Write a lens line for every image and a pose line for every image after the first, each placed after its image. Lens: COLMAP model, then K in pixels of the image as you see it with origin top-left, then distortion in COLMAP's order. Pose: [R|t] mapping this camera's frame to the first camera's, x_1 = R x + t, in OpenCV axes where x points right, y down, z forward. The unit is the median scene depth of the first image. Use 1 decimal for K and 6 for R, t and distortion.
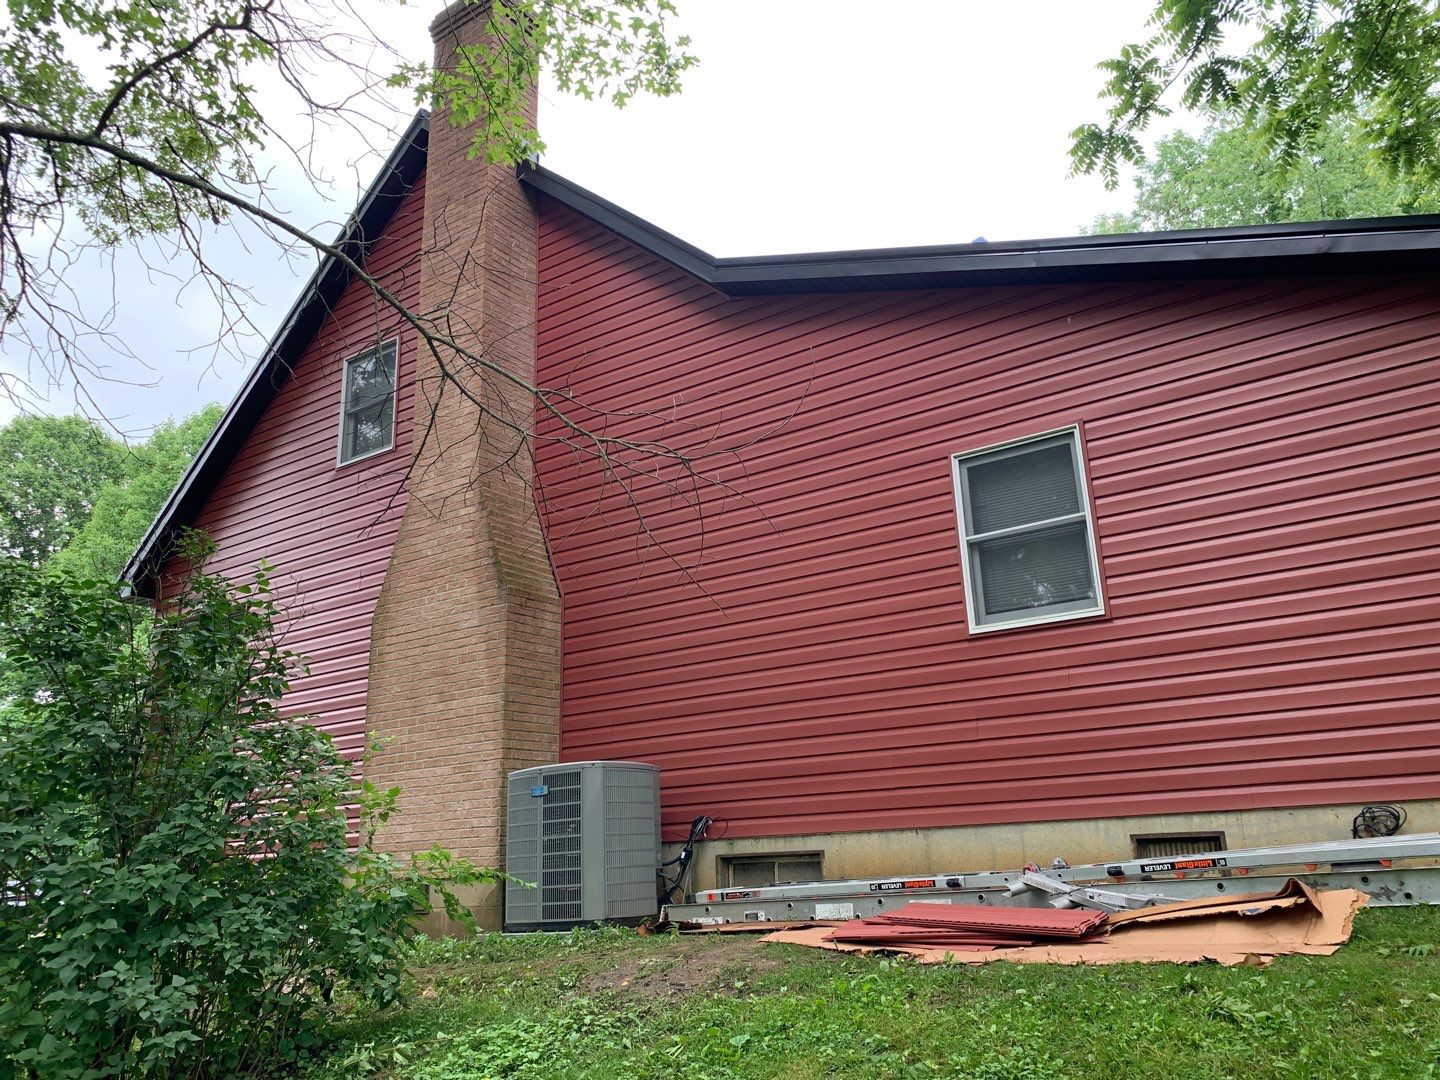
lens RADIAL K [[1147.2, 0, 720.0], [0, 1147.2, 540.0], [0, 0, 1]] dist [0.006443, -0.008641]
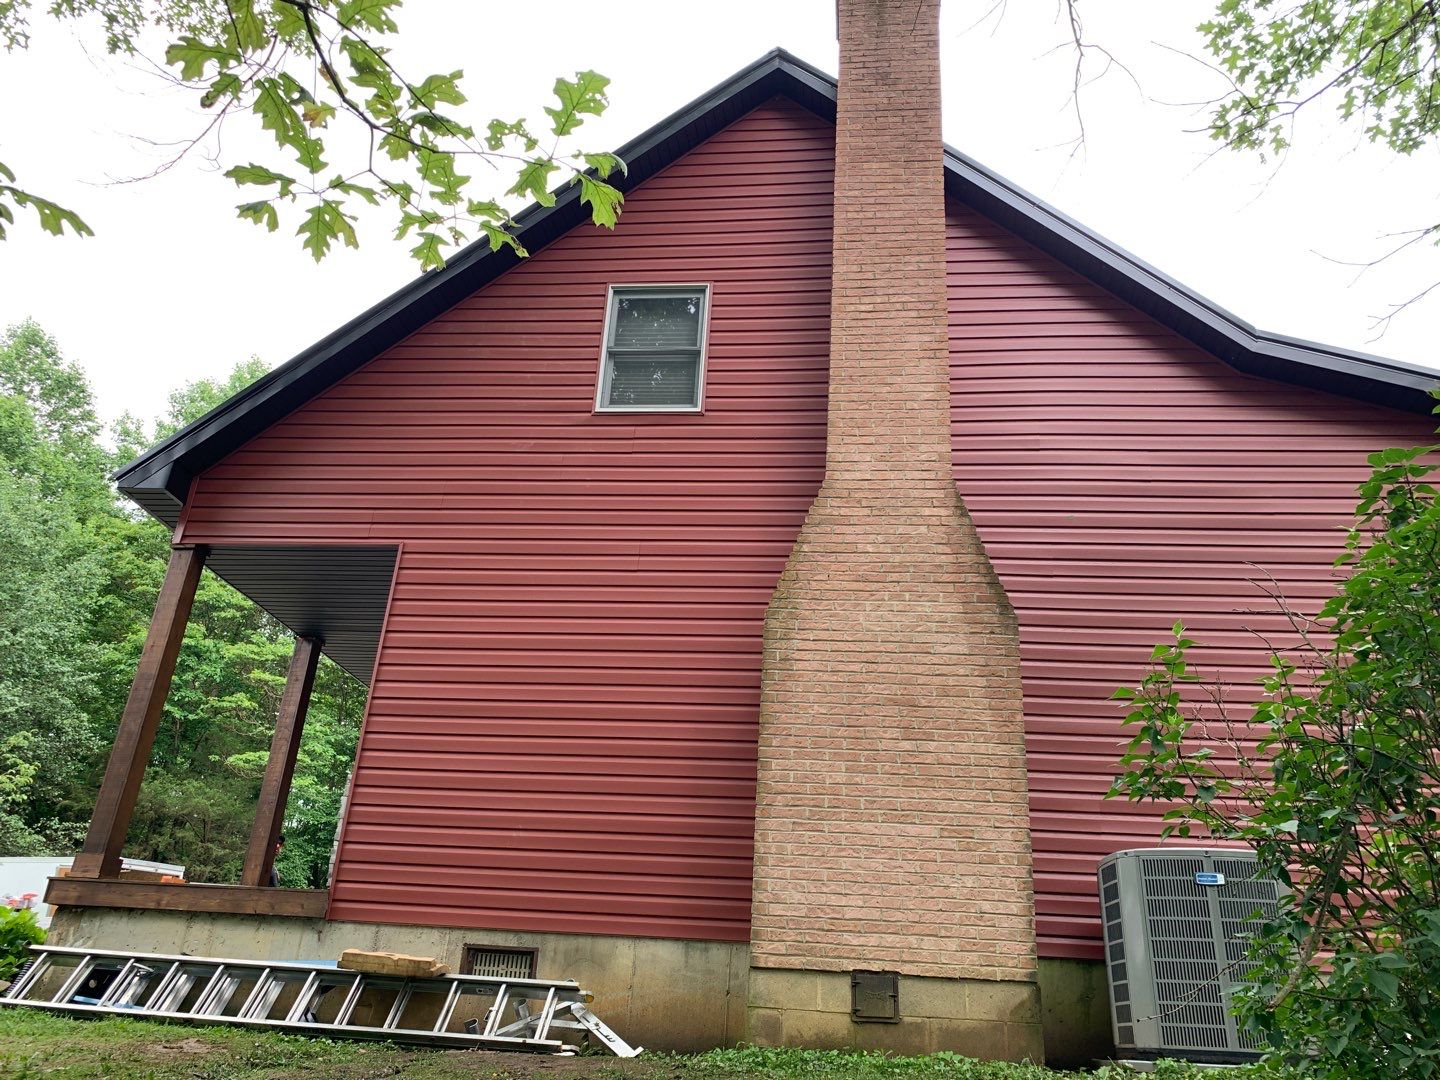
lens RADIAL K [[1147.2, 0, 720.0], [0, 1147.2, 540.0], [0, 0, 1]] dist [0.006443, -0.008641]
pose [[0.872642, 0.285964, 0.395879, -0.683572], [-0.227810, 0.955391, -0.187963, 0.183973], [-0.431970, 0.073840, 0.898860, 0.354237]]
